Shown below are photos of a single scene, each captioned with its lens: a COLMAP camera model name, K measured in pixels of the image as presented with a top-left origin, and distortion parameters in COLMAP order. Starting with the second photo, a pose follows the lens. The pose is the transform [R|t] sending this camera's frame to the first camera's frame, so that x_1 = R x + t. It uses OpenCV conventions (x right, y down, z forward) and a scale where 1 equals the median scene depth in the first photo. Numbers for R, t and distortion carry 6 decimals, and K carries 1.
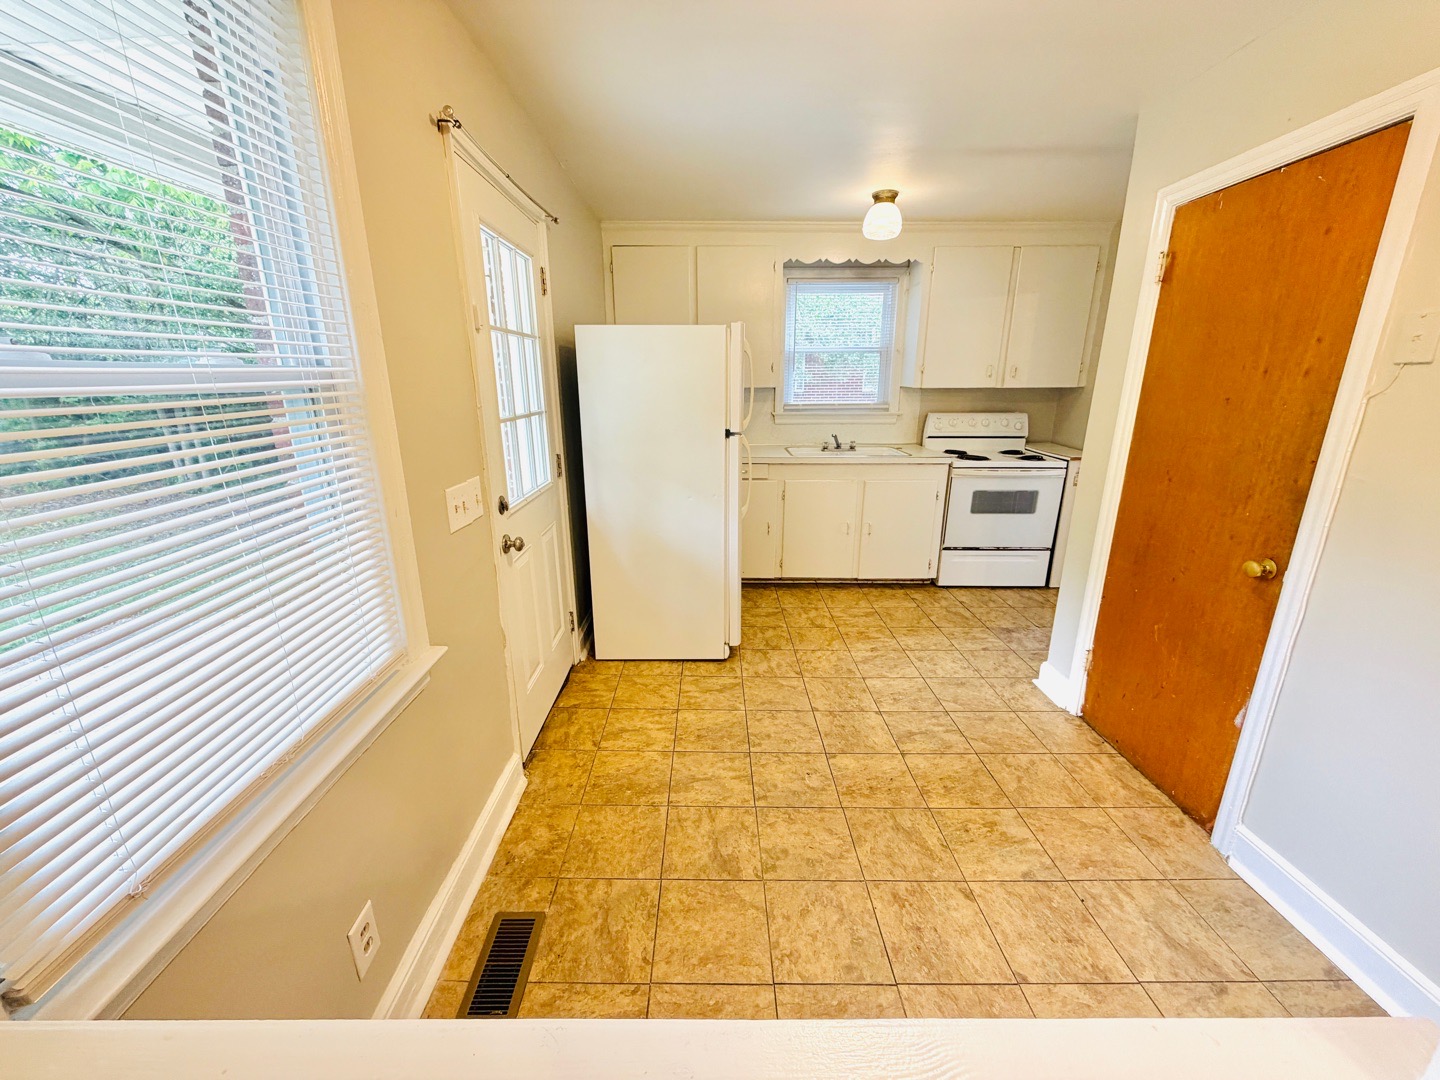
lens RADIAL K [[575.3, 0, 714.1], [0, 575.3, 538.4], [0, 0, 1]] dist [0.000001, -0.000360]
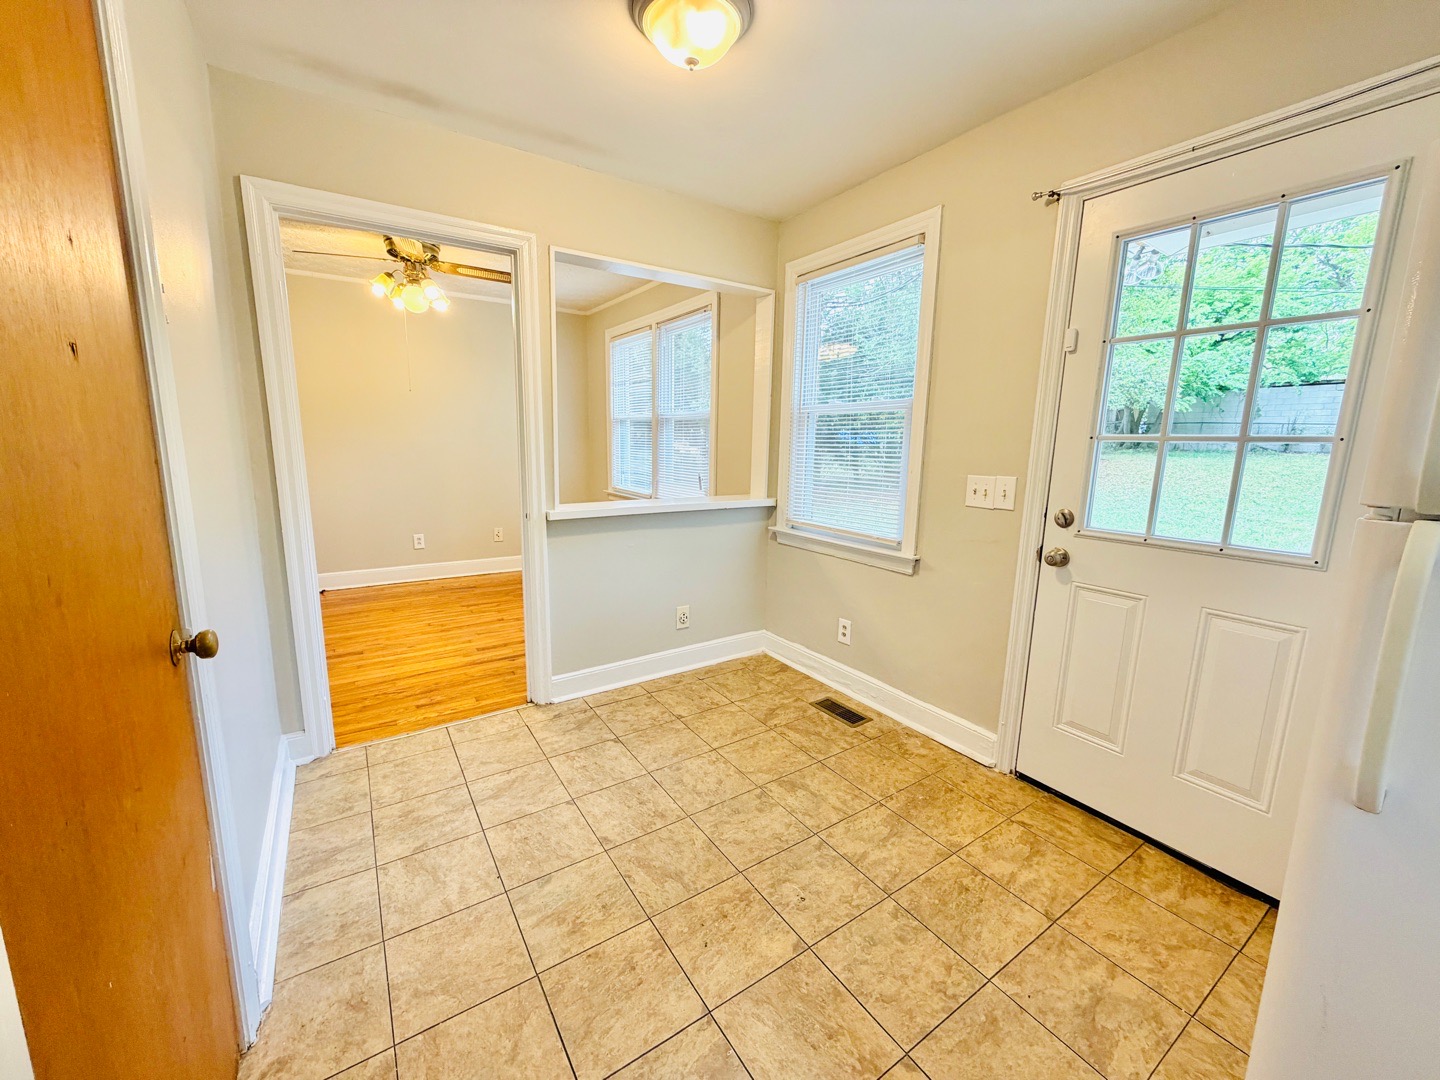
lens RADIAL K [[575.3, 0, 723.0], [0, 575.3, 541.6], [0, 0, 1]] dist [0.000001, -0.000360]
pose [[-0.832784, 0.086518, -0.546796, 0.700946], [-0.164013, 0.904809, 0.392963, -0.326276], [0.528744, 0.416935, -0.739321, 1.475278]]
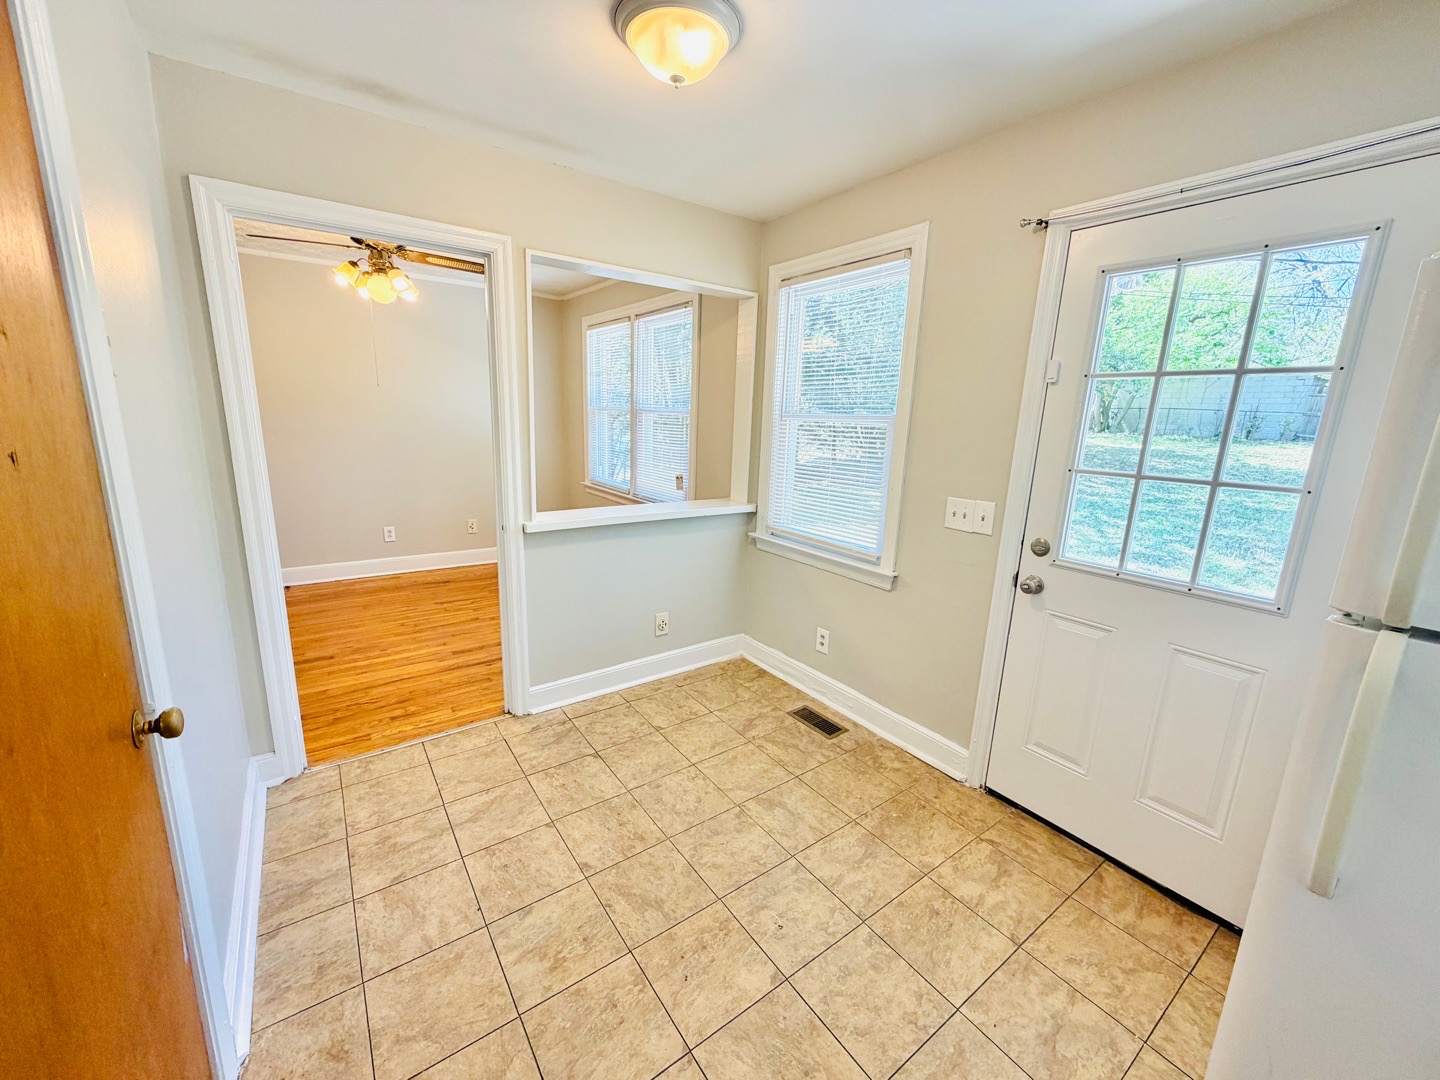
lens RADIAL K [[575.3, 0, 723.2], [0, 575.3, 541.5], [0, 0, 1]] dist [0.000001, -0.000360]
pose [[-0.810471, 0.104219, -0.576434, 0.696009], [-0.189307, 0.884642, 0.426111, -0.406180], [0.554346, 0.454474, -0.697247, 1.424231]]
